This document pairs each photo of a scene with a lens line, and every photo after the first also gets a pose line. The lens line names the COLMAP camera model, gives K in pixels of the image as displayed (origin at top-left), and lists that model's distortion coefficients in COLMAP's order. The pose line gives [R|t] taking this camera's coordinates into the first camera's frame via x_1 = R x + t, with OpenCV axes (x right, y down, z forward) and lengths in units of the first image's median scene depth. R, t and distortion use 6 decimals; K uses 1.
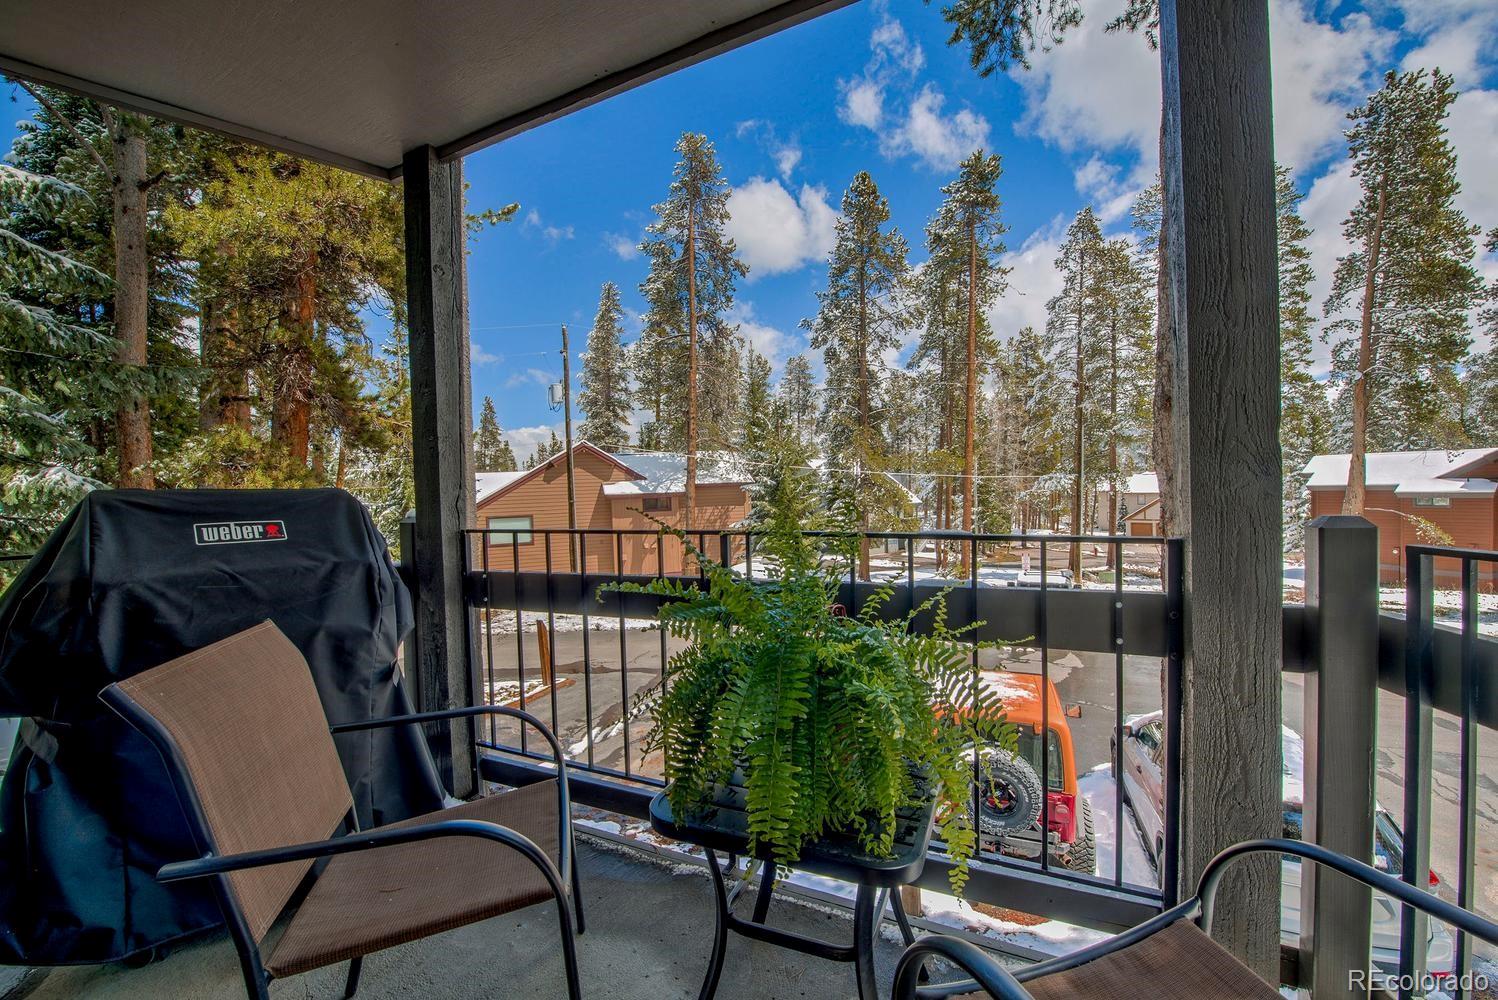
lens RADIAL K [[601.6, 0, 745.1], [0, 601.6, 502.3], [0, 0, 1]] dist [-0.013465, -0.004056]
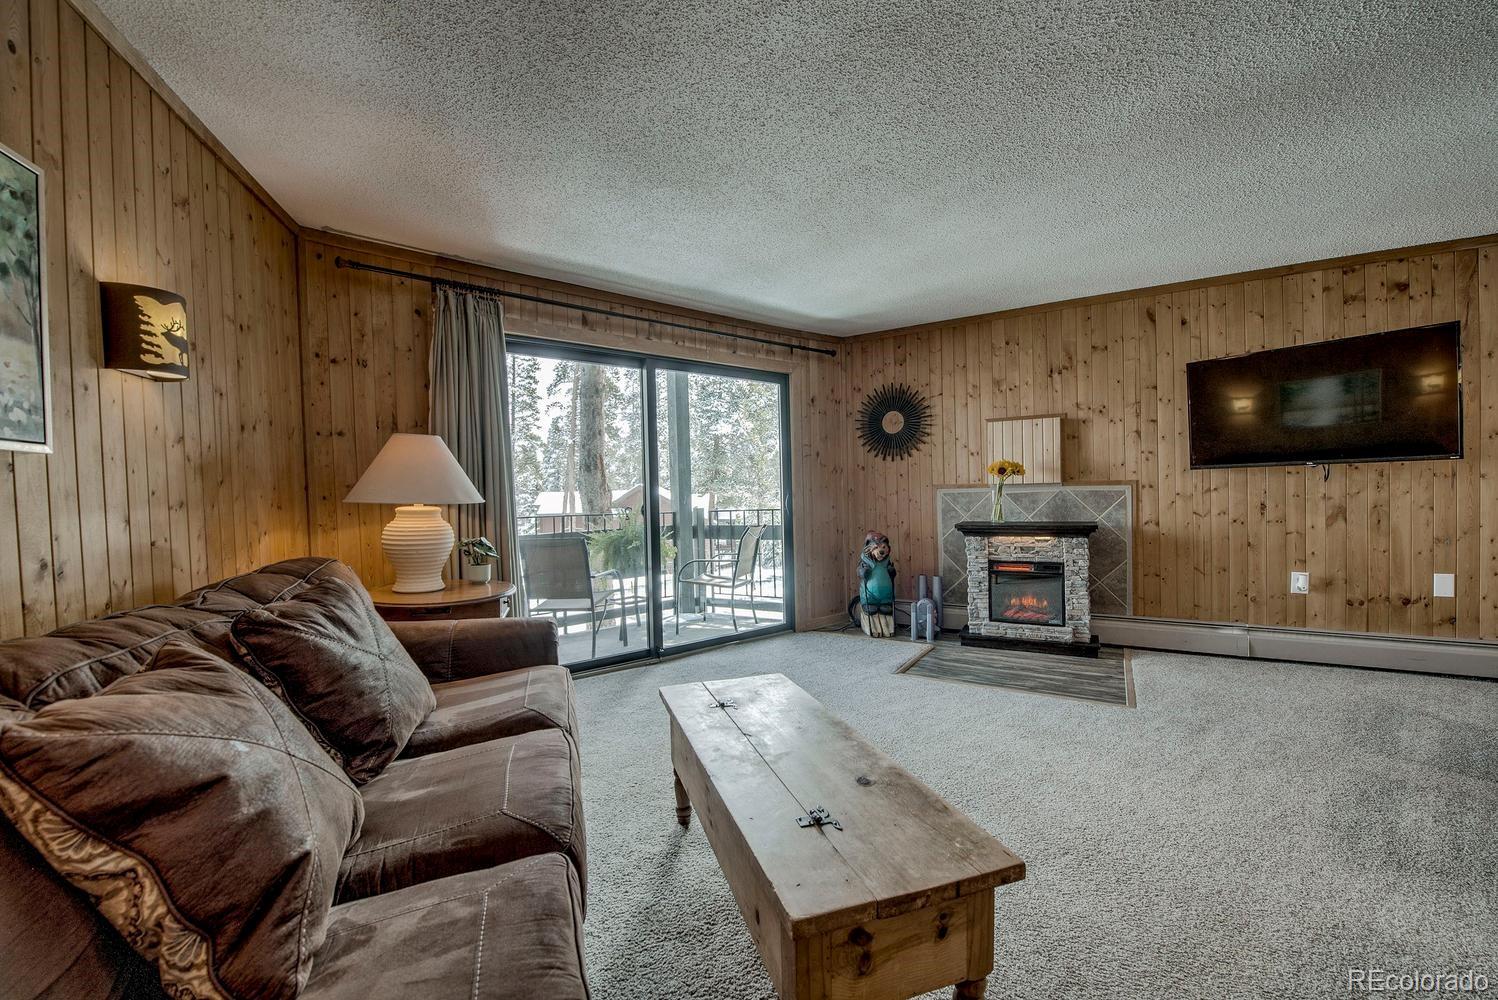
lens RADIAL K [[601.6, 0, 745.1], [0, 601.6, 502.3], [0, 0, 1]] dist [-0.013465, -0.004056]
pose [[0.431704, 0.010900, 0.901949, -0.132040], [0.037646, 0.998838, -0.030090, 0.006124], [-0.901229, 0.046945, 0.430792, -0.060444]]
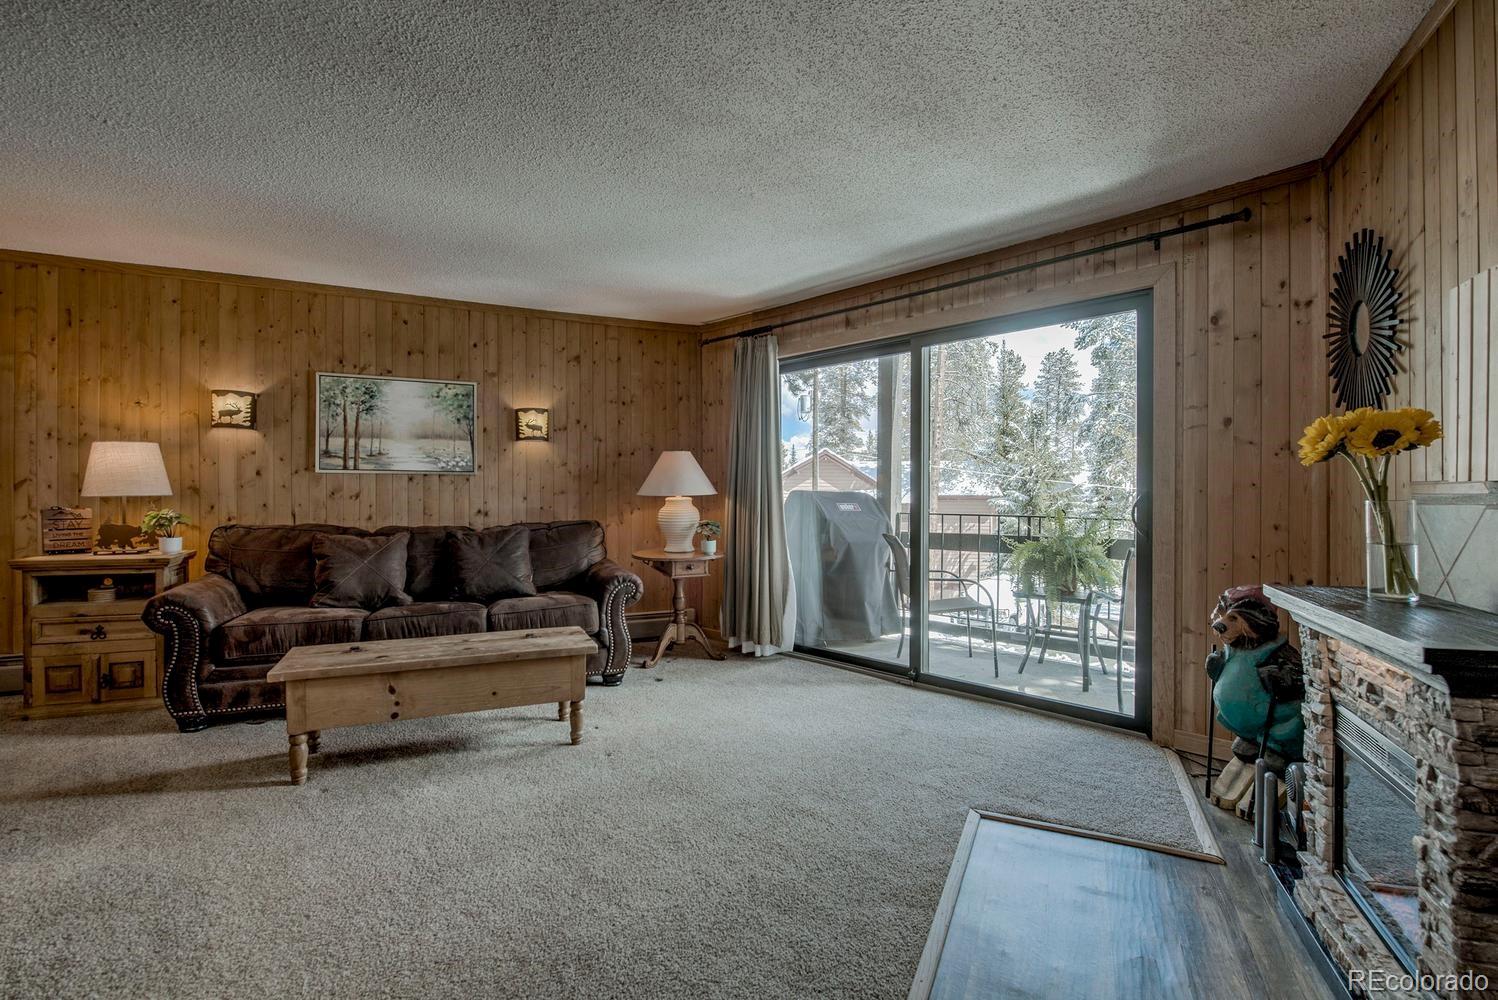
lens RADIAL K [[675.7, 0, 741.9], [0, 675.7, 497.7], [0, 0, 1]] dist [-0.004531, -0.006423]
pose [[0.940694, 0.038474, -0.337067, -0.012279], [-0.046323, 0.998810, -0.015270, 0.004162], [0.336078, 0.029979, 0.941357, -0.117100]]
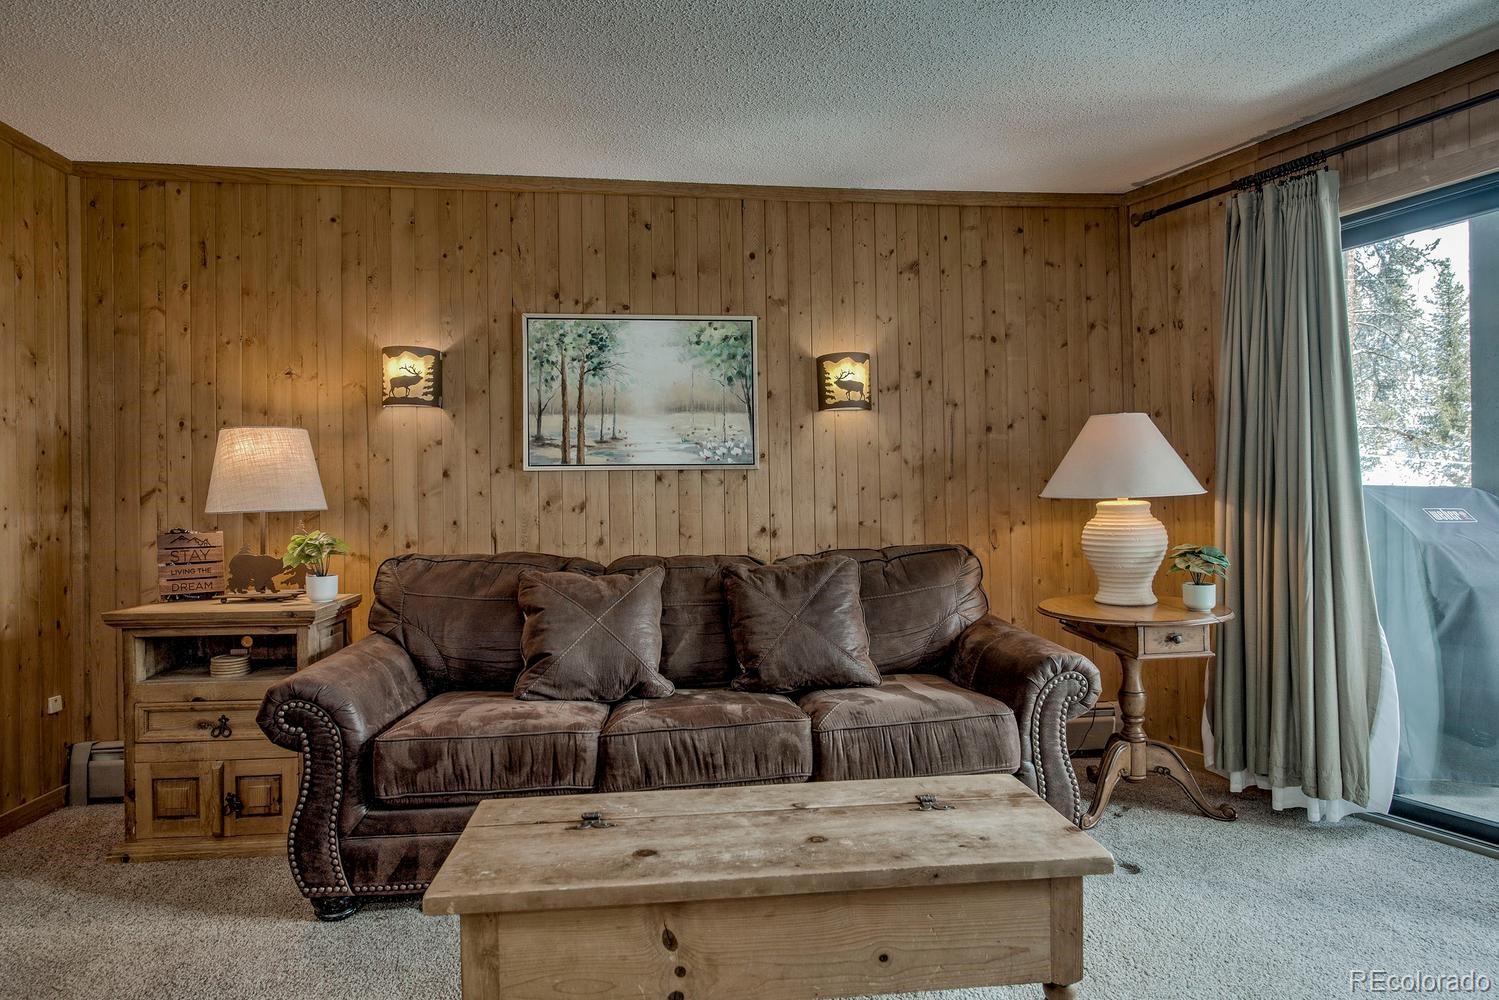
lens RADIAL K [[827.1, 0, 749.5], [0, 827.1, 500.0], [0, 0, 1]] dist [-0.002708, -0.001807]
pose [[0.794815, 0.019691, -0.606532, -0.051432], [-0.033942, 0.999351, -0.012035, 0.004988], [0.605902, 0.030152, 0.794968, -0.085102]]
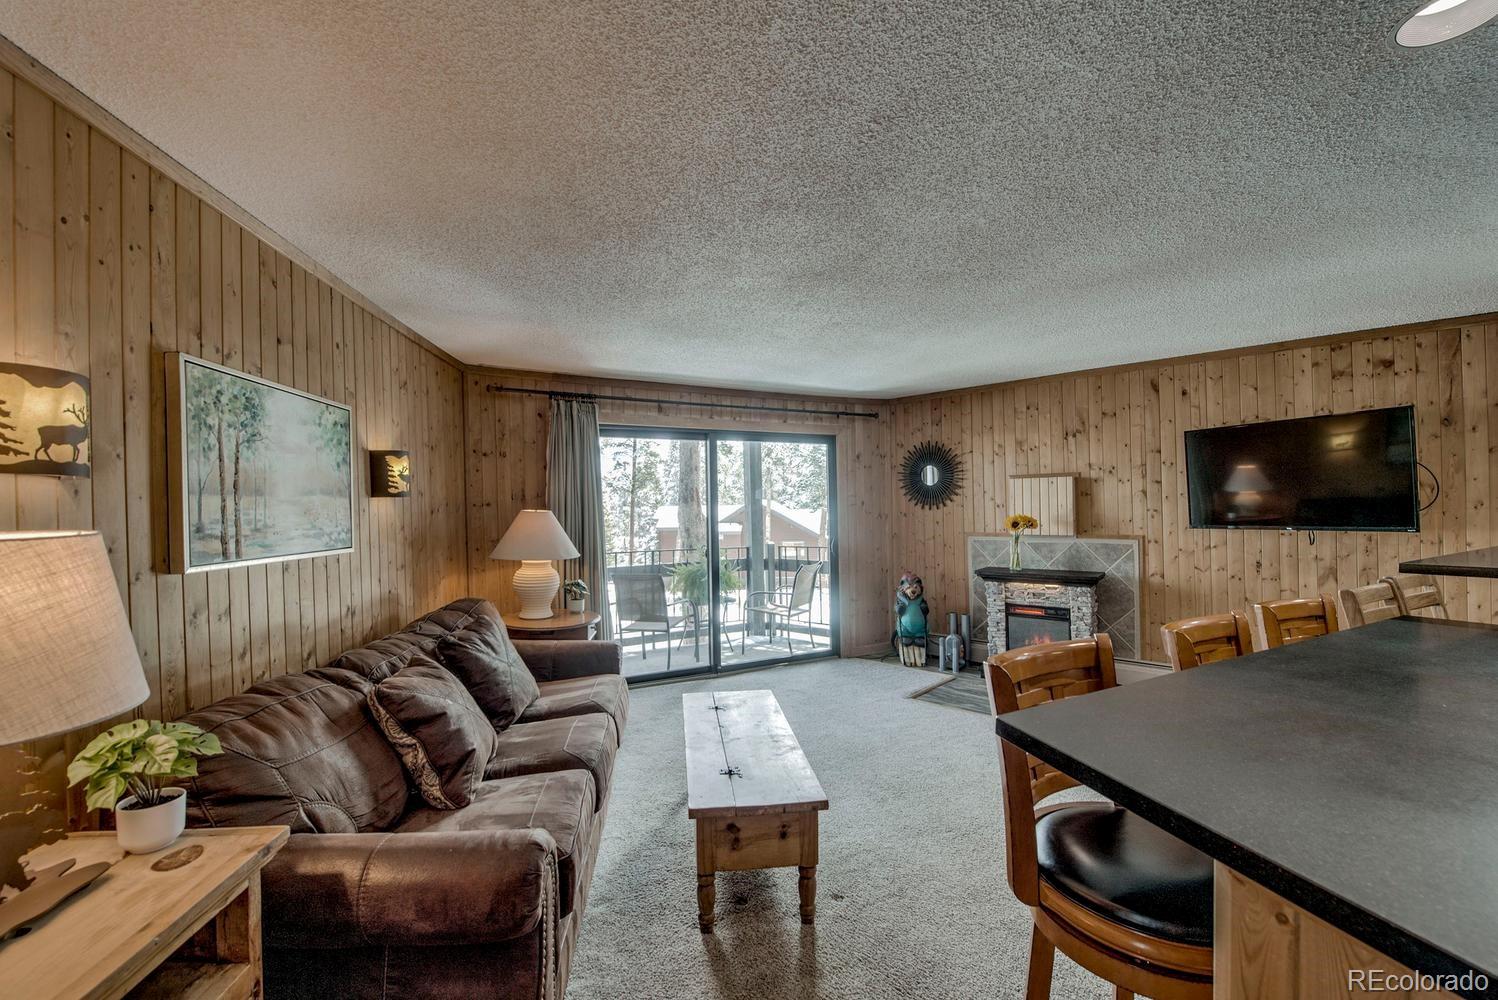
lens RADIAL K [[616.3, 0, 745.7], [0, 616.3, 502.0], [0, 0, 1]] dist [-0.014239, -0.004542]
pose [[0.597787, 0.031322, 0.801043, -0.151431], [0.022613, 0.998180, -0.055906, -0.001288], [-0.801336, 0.051533, 0.595991, -0.092578]]
